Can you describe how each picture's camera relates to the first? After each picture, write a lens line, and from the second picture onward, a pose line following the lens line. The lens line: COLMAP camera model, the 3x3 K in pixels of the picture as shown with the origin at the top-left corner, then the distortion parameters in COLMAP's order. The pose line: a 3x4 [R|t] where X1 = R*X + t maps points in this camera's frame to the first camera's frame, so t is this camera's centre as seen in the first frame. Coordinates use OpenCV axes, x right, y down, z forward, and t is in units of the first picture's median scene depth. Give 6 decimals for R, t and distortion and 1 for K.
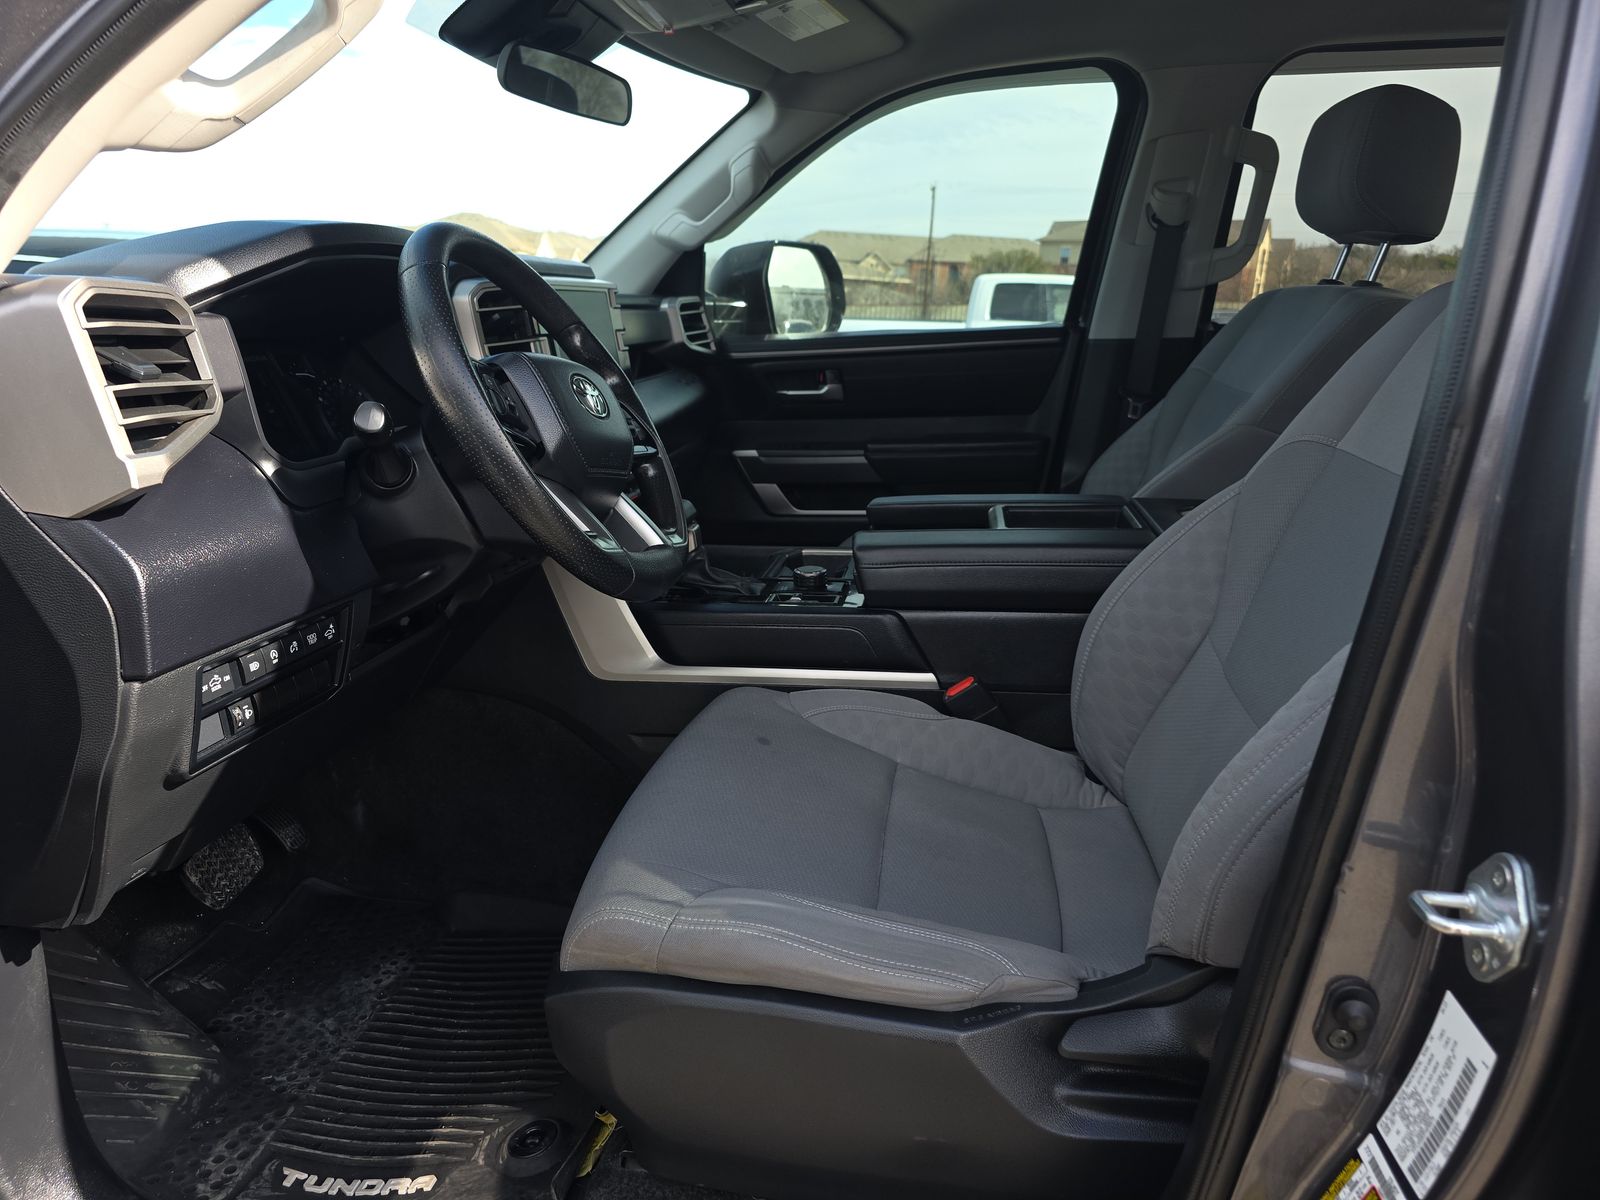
lens RADIAL K [[1042.2, 0, 792.6], [0, 1042.2, 589.1], [0, 0, 1]] dist [0.018400, -0.019649]
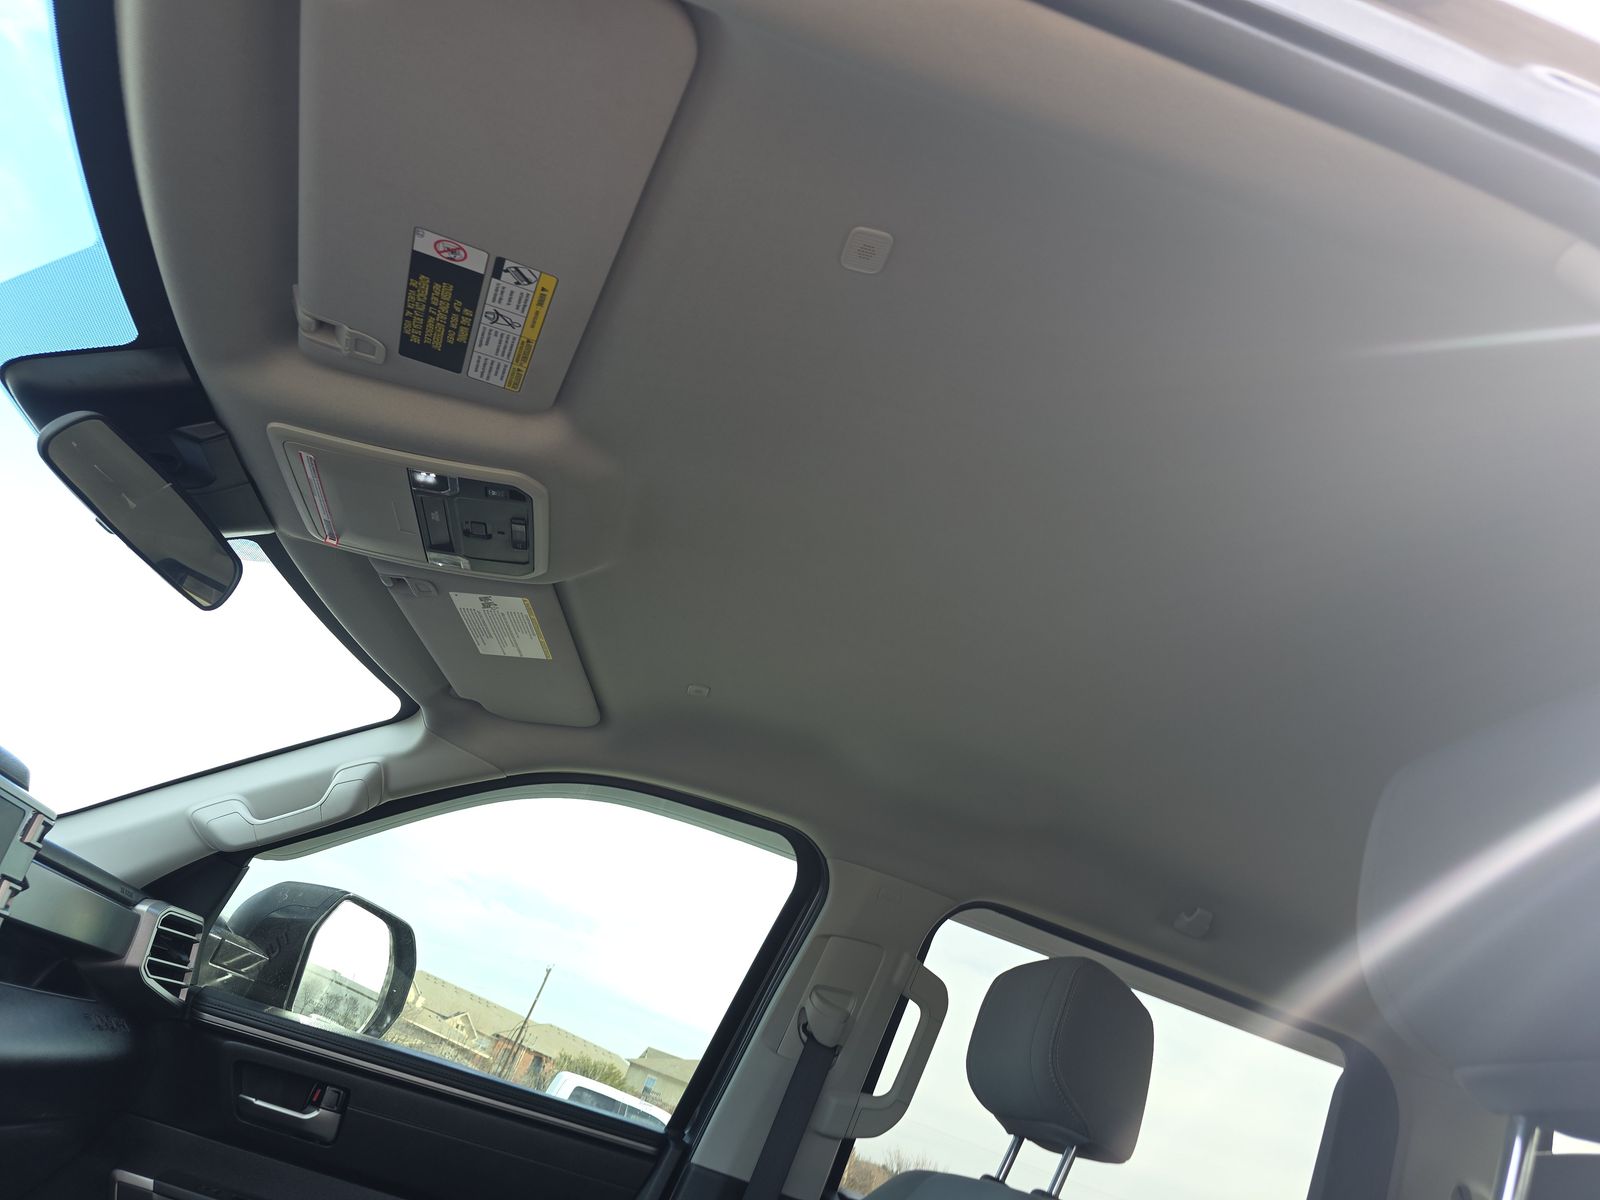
lens RADIAL K [[1042.2, 0, 802.6], [0, 1042.2, 603.0], [0, 0, 1]] dist [0.018400, -0.019649]
pose [[0.880769, 0.429845, 0.198695, 0.035564], [-0.190793, 0.706142, -0.681881, -0.028852], [-0.433410, 0.562670, 0.703959, 0.225890]]
